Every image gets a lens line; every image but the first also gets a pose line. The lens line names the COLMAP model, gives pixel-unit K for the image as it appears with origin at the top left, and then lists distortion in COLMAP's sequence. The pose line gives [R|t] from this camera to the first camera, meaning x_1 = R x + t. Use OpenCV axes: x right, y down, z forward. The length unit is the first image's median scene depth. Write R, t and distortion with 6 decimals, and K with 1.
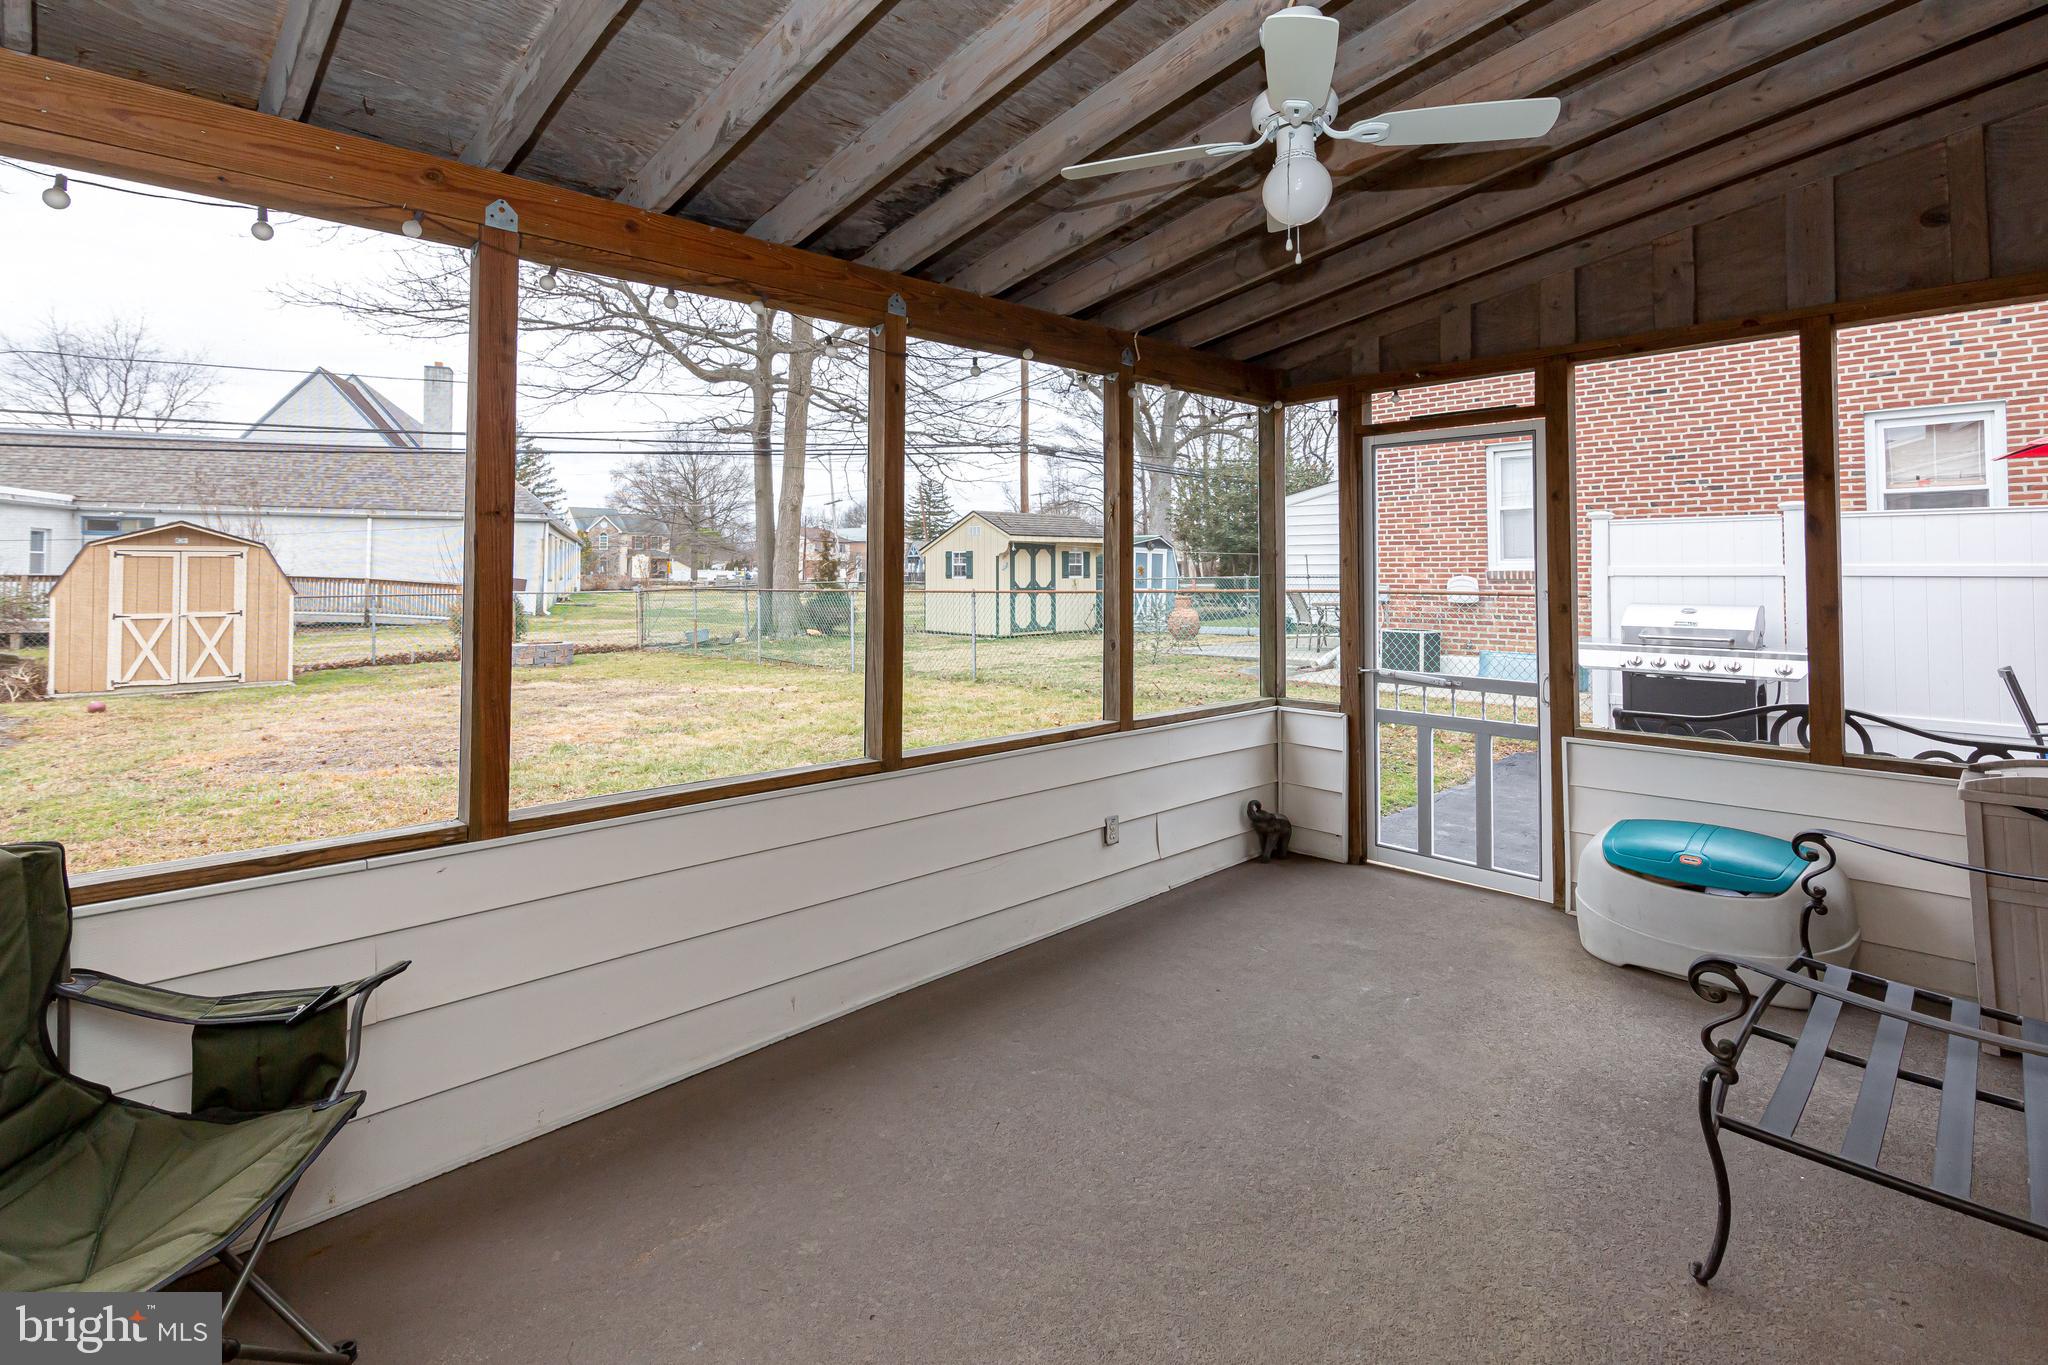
lens RADIAL K [[1085.0, 0, 1181.4], [0, 1085.0, 568.0], [0, 0, 1]] dist [-0.011805, 0.000127]
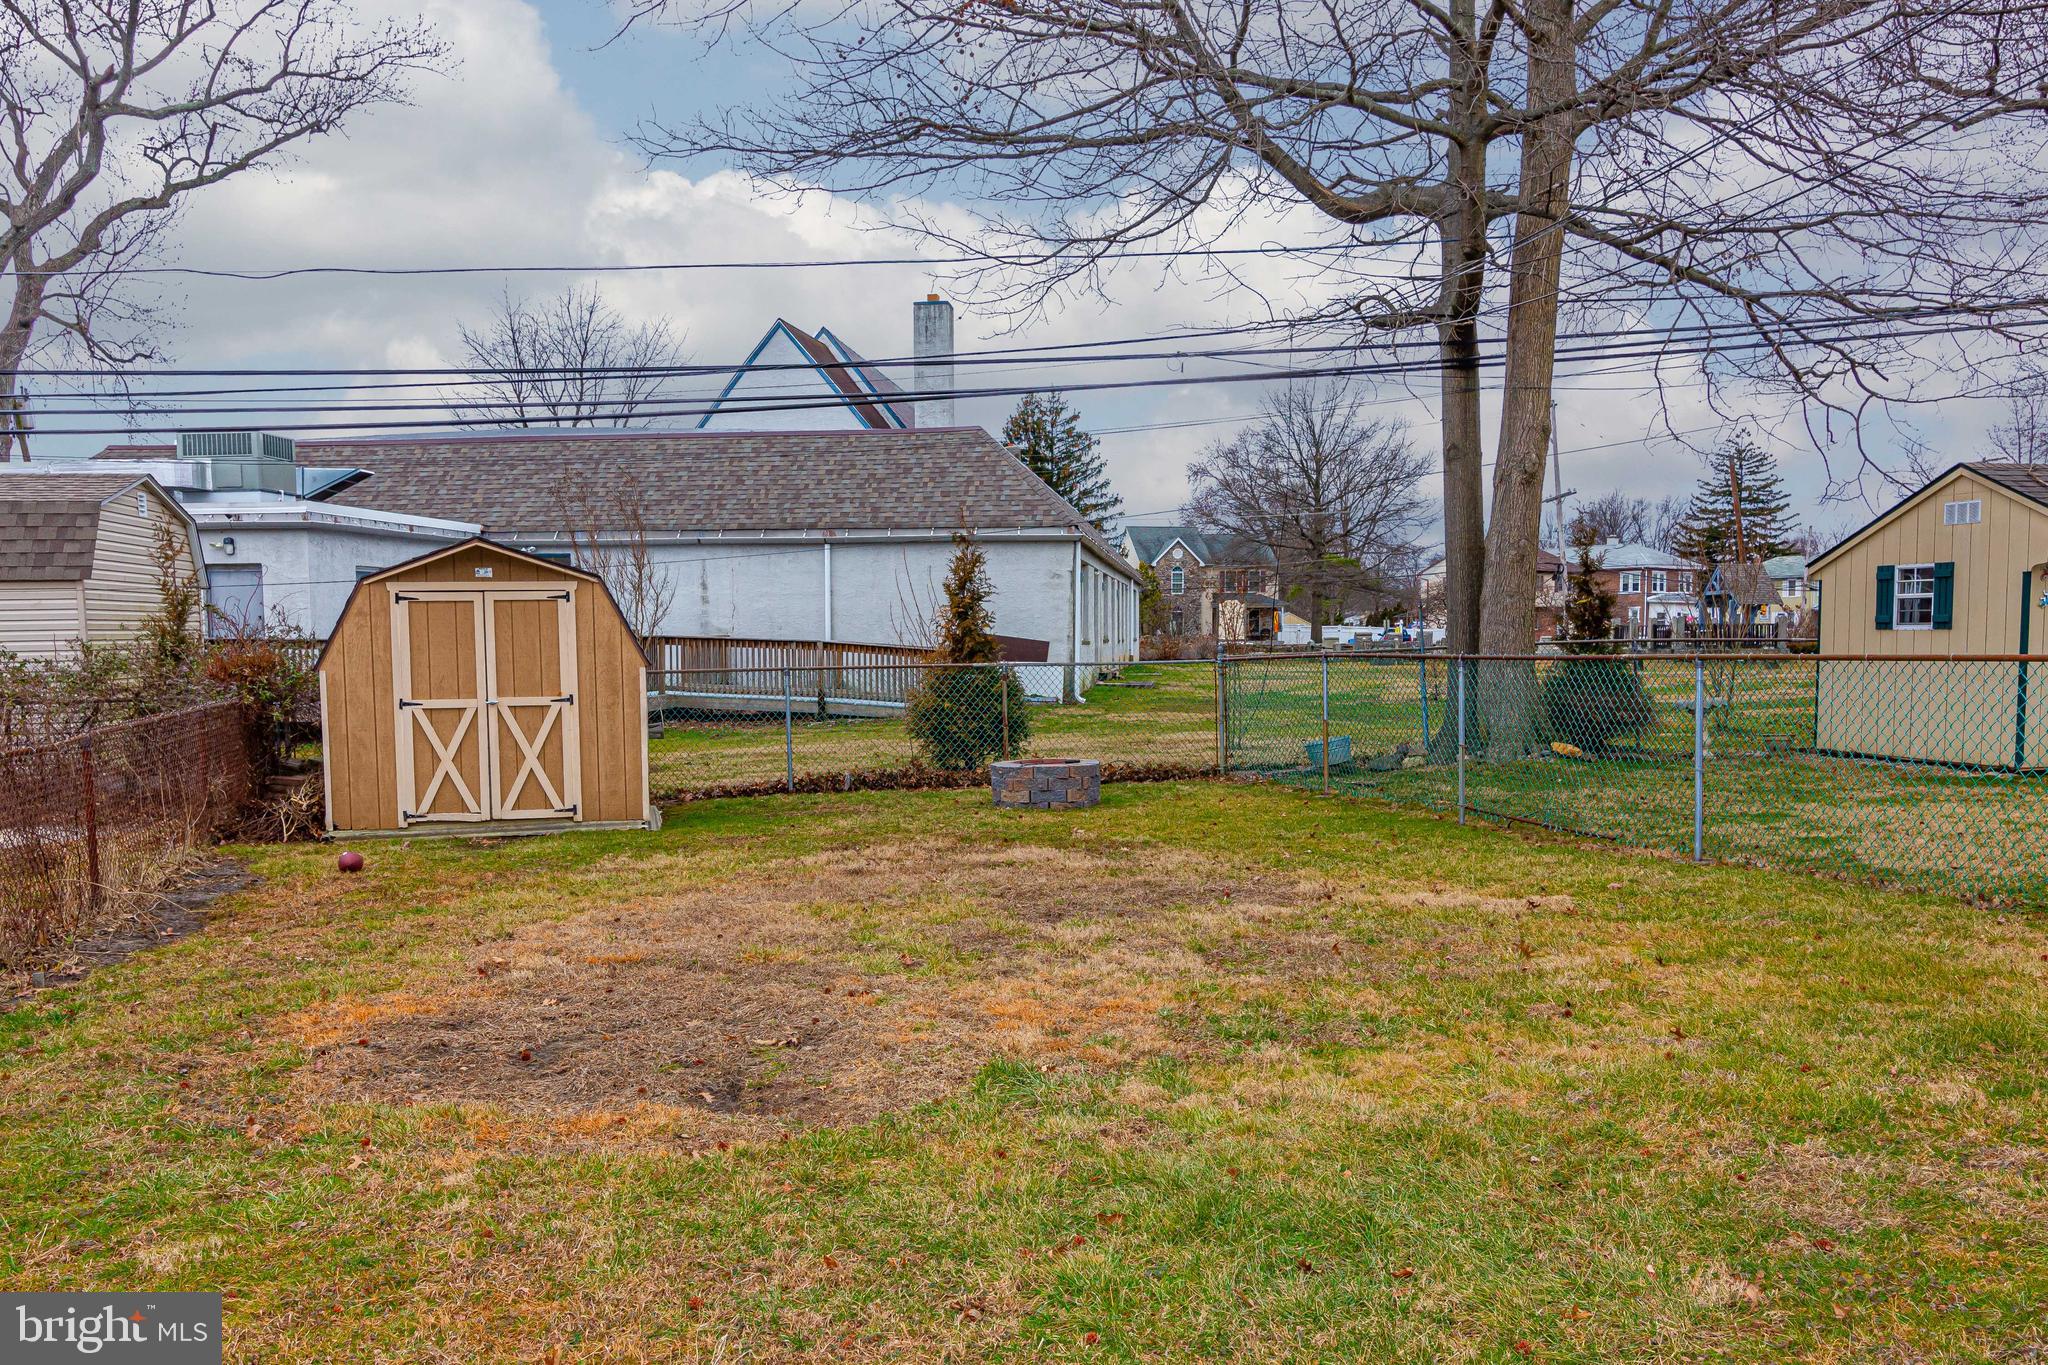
lens RADIAL K [[1763.3, 0, 944.9], [0, 1763.3, 731.0], [0, 0, 1]] dist [0.029325, 0.010089]
pose [[0.808817, 0.021667, -0.587661, -0.118397], [0.013592, 0.998365, 0.055517, 0.006672], [0.587903, -0.052891, 0.807200, 0.253828]]
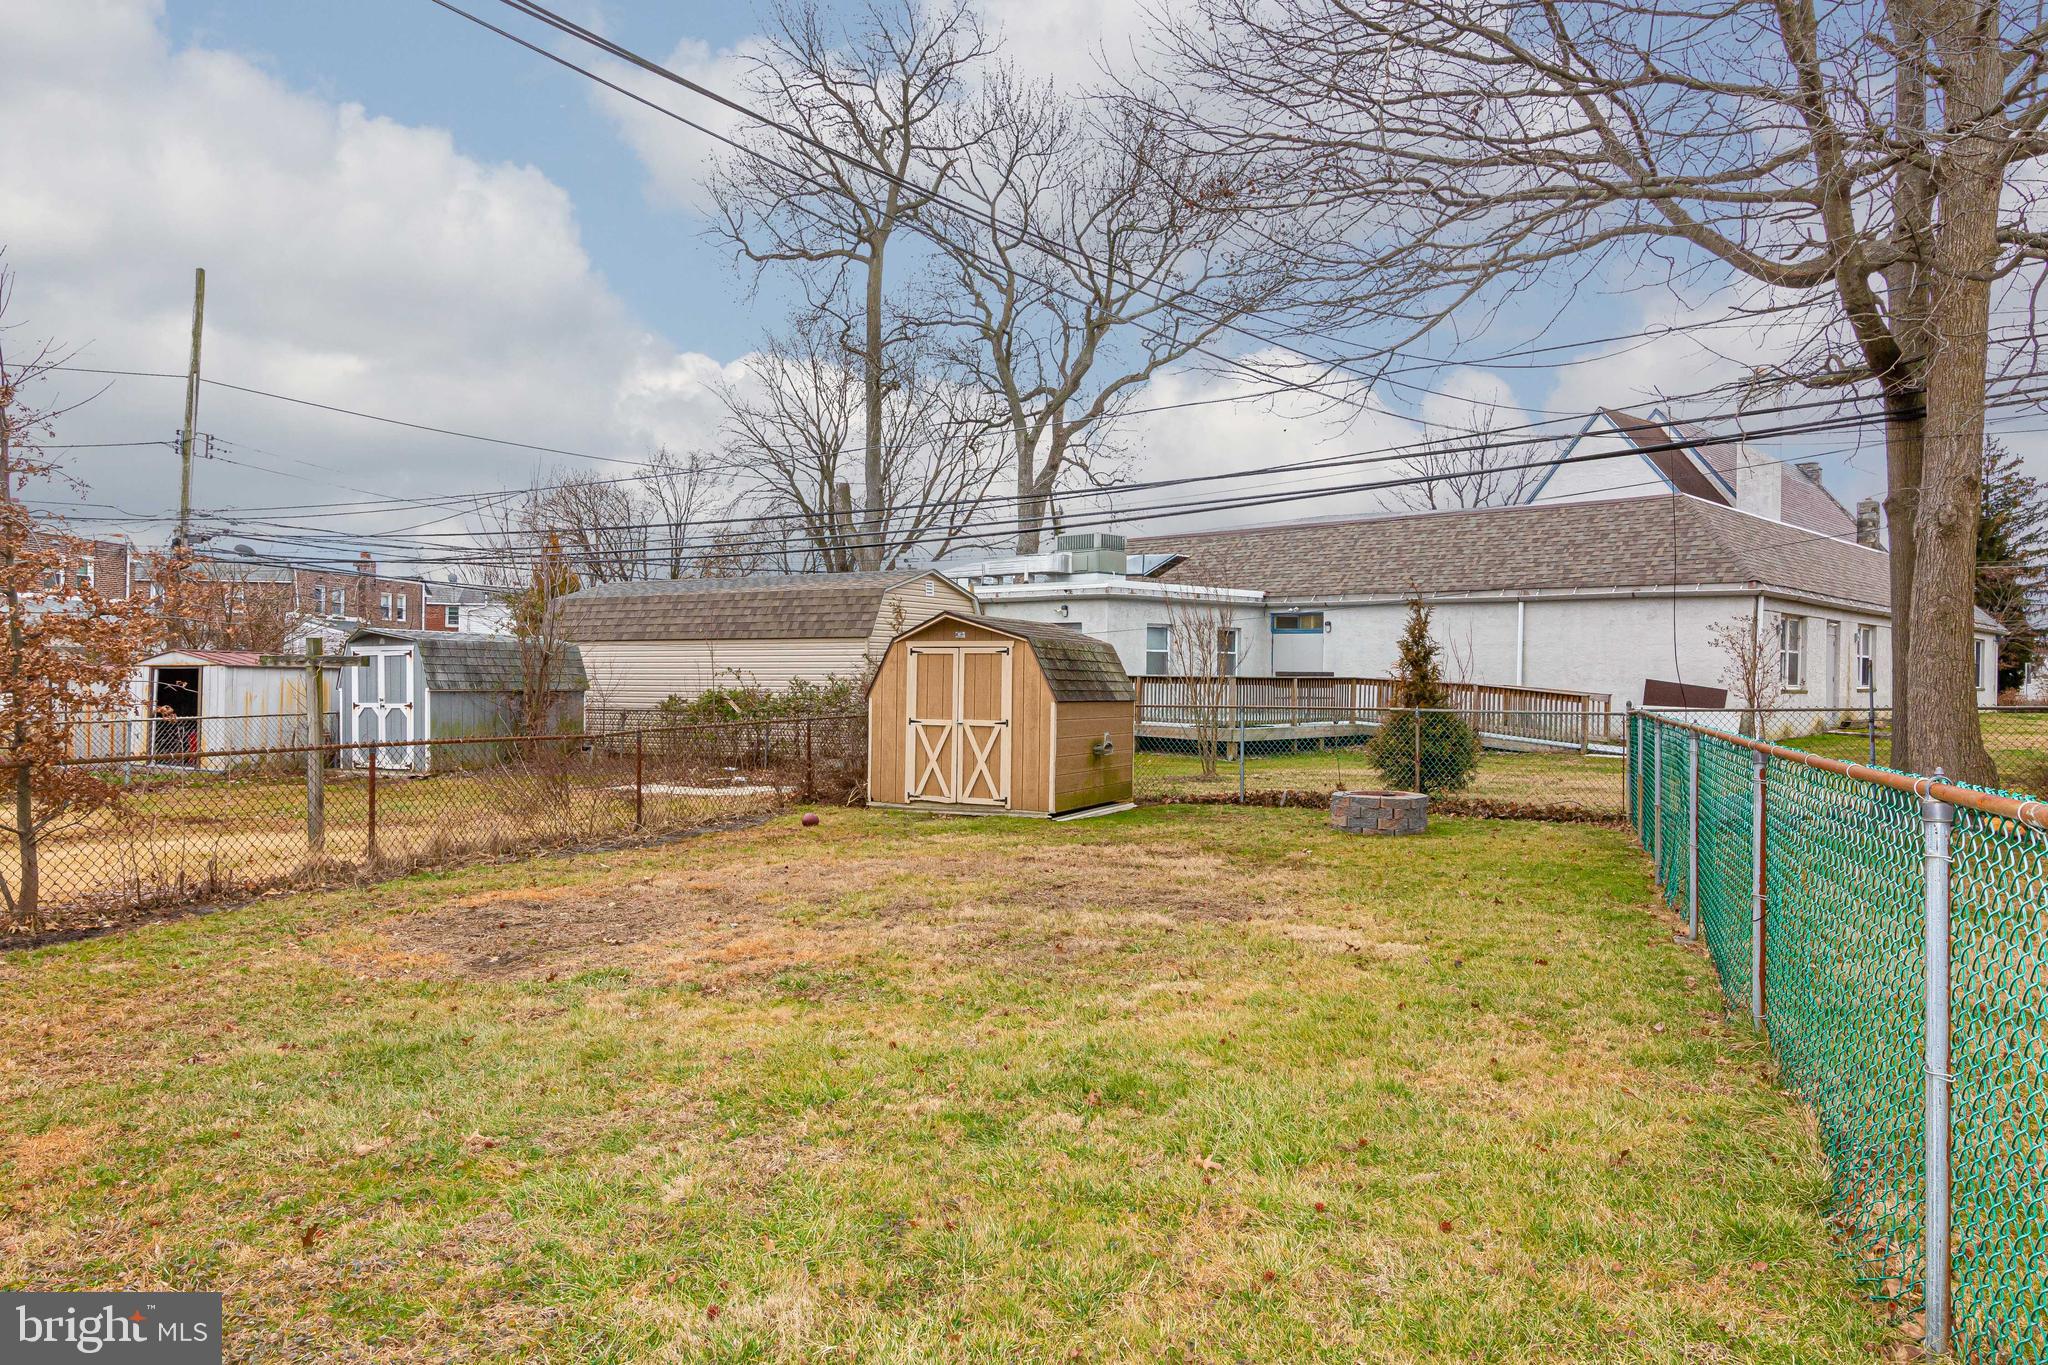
lens RADIAL K [[1401.1, 0, 1031.4], [0, 1401.1, 696.7], [0, 0, 1]] dist [0.005778, -0.004937]
pose [[0.230785, 0.021284, -0.972772, 0.108429], [-0.005450, 0.999773, 0.020582, 0.000096], [0.972989, 0.000551, 0.230849, 0.539699]]
